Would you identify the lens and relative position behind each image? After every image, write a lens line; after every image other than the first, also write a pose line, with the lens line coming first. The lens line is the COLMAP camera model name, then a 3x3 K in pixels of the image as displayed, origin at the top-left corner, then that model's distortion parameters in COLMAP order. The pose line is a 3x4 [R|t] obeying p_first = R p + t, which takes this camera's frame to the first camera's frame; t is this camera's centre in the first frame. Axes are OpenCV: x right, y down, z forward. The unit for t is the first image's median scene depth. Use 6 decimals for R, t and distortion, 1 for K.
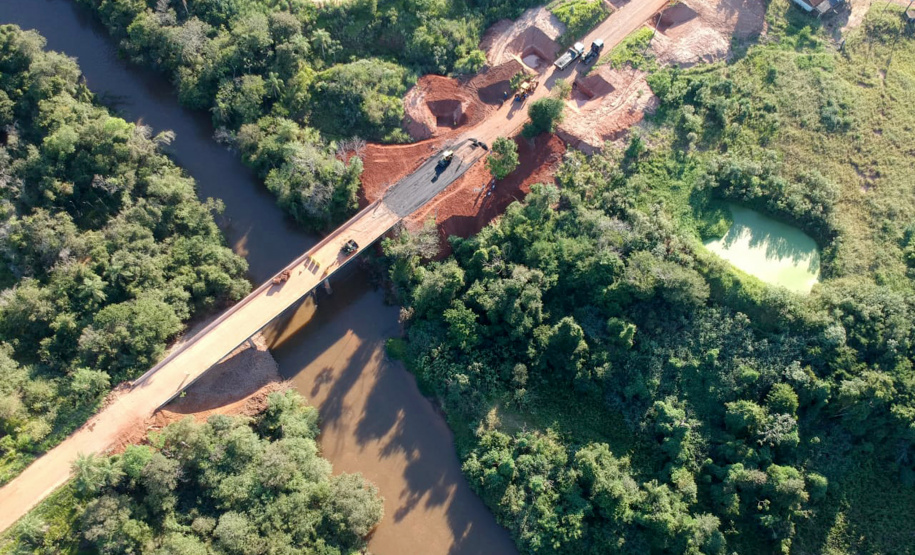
lens RADIAL K [[677.6, 0, 459.6], [0, 677.6, 282.7], [0, 0, 1]] dist [0.073165, -0.151088]
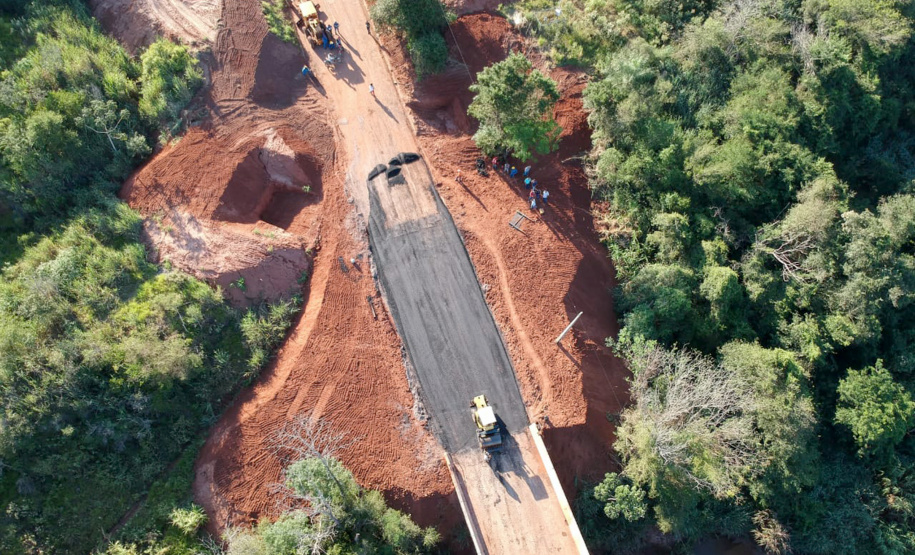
lens RADIAL K [[677.6, 0, 453.7], [0, 677.6, 276.6], [0, 0, 1]] dist [0.073165, -0.151088]
pose [[0.415994, -0.822273, 0.388352, -0.178786], [0.808596, 0.529867, 0.255760, -0.263466], [-0.416079, 0.207625, 0.885308, 0.701215]]
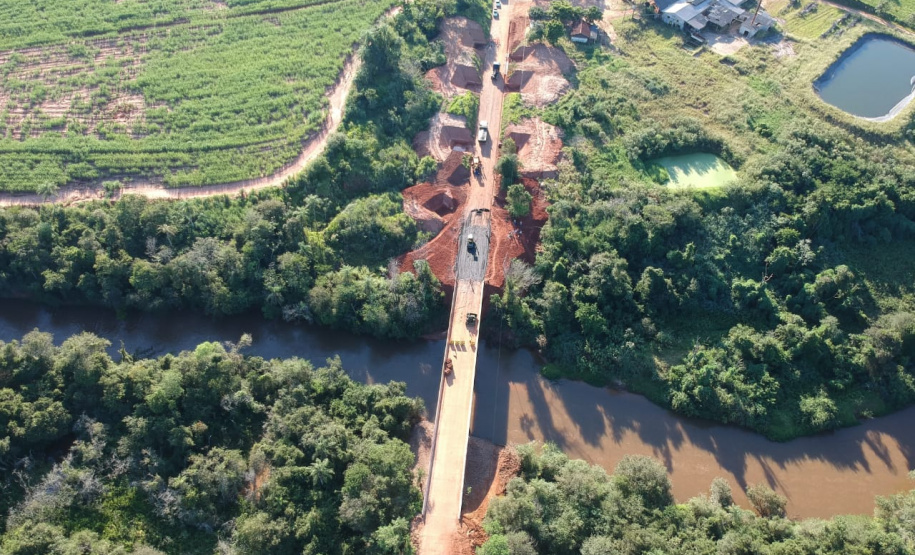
lens RADIAL K [[677.6, 0, 457.0], [0, 677.6, 277.8], [0, 0, 1]] dist [0.073165, -0.151088]
pose [[0.765660, -0.479488, 0.428785, -0.627960], [0.573672, 0.810542, -0.117991, 0.011773], [-0.290973, 0.336323, 0.895668, -0.031061]]
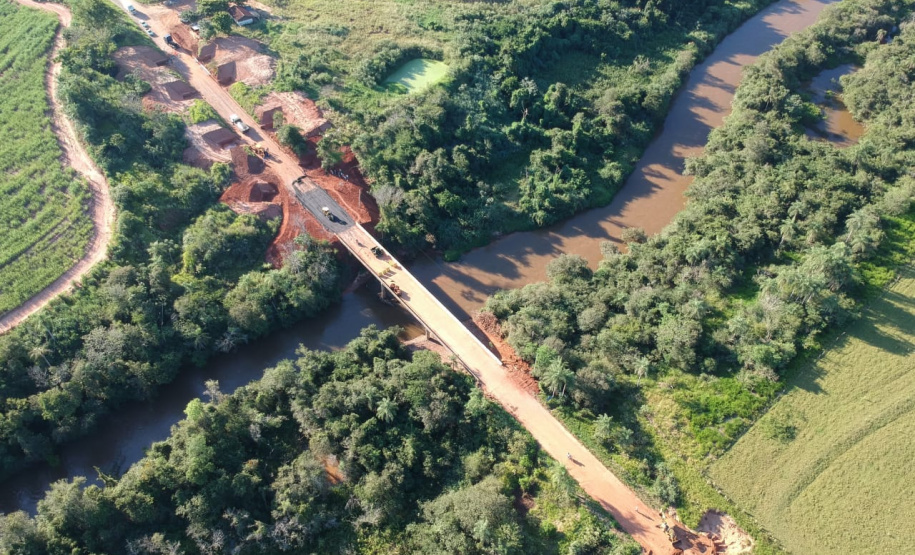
lens RADIAL K [[677.6, 0, 459.3], [0, 677.6, 275.6], [0, 0, 1]] dist [0.073165, -0.151088]
pose [[0.093701, -0.743328, 0.662332, -1.004347], [0.893466, 0.356286, 0.273456, -0.239411], [-0.439247, 0.566149, 0.697522, 0.081363]]
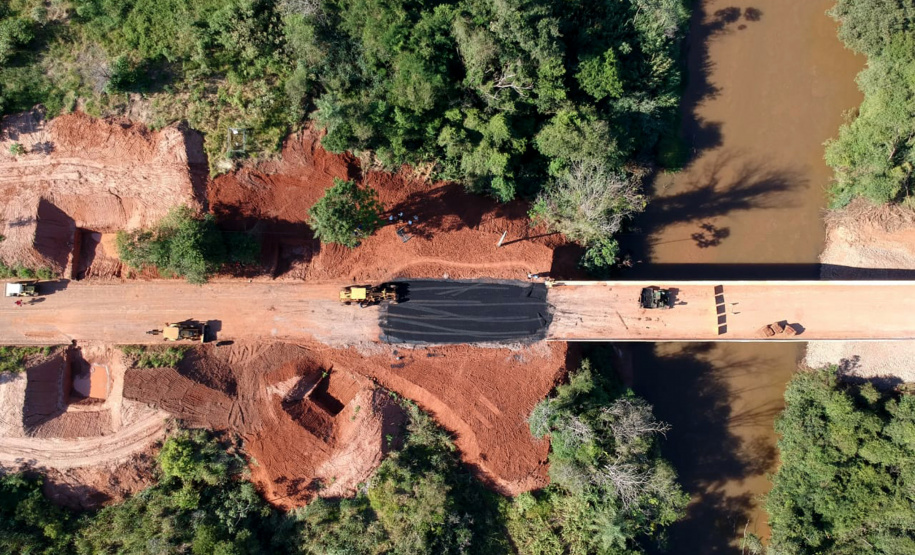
lens RADIAL K [[677.6, 0, 461.7], [0, 677.6, 279.1], [0, 0, 1]] dist [0.073165, -0.151088]
pose [[-0.719928, -0.693697, 0.022081, -0.046422], [0.602055, -0.608359, 0.517136, -0.432014], [-0.345302, 0.385595, 0.855619, 0.553769]]
